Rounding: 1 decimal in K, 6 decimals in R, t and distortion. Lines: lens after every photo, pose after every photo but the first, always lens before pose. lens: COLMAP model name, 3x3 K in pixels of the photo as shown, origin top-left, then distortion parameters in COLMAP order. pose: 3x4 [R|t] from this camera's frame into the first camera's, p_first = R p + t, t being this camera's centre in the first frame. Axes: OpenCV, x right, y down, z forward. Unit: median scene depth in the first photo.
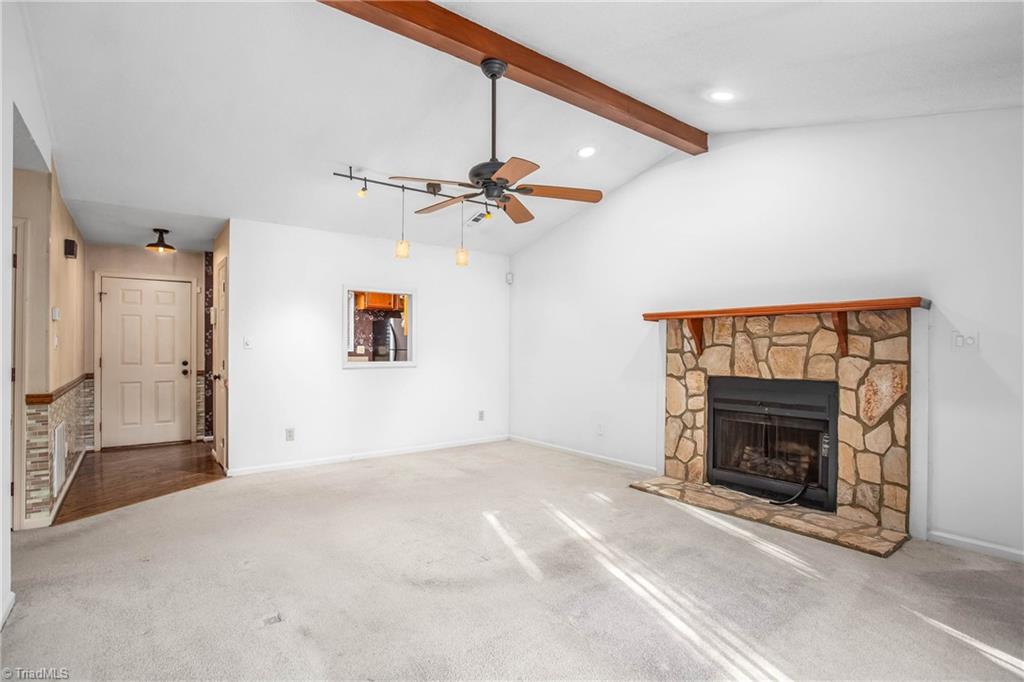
lens RADIAL K [[497.1, 0, 516.5], [0, 497.1, 353.8], [0, 0, 1]] dist [-0.033261, 0.014528]
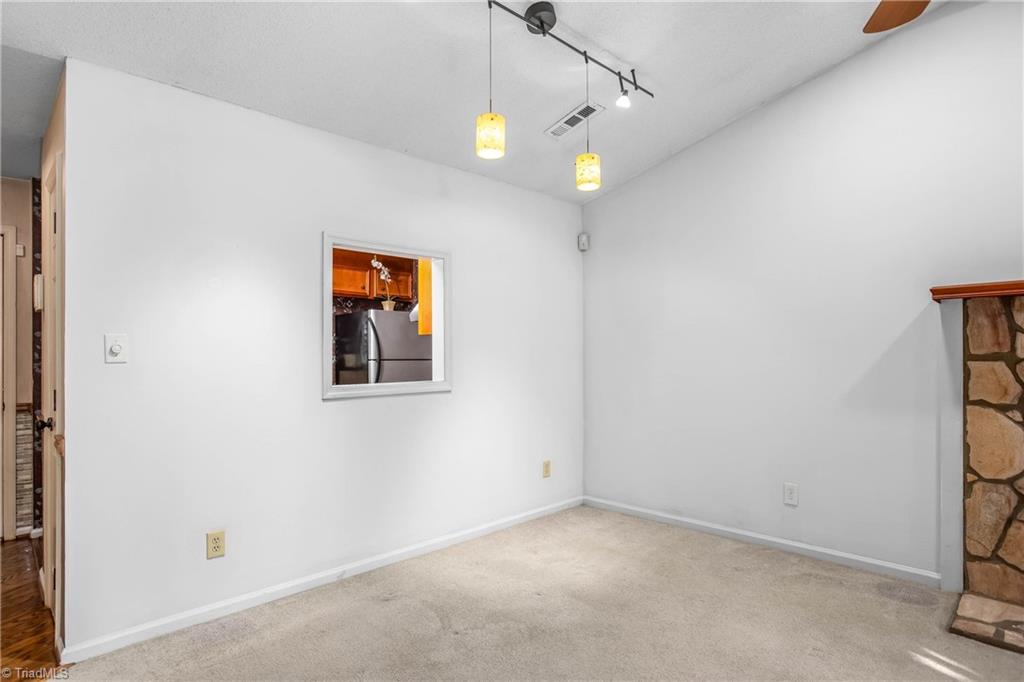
lens RADIAL K [[544.2, 0, 515.4], [0, 544.2, 352.6], [0, 0, 1]] dist [-0.011594, 0.008904]
pose [[0.992448, -0.011605, 0.122116, -0.234642], [0.013410, 0.999812, -0.013970, -0.008247], [-0.121931, 0.015502, 0.992417, 0.446465]]
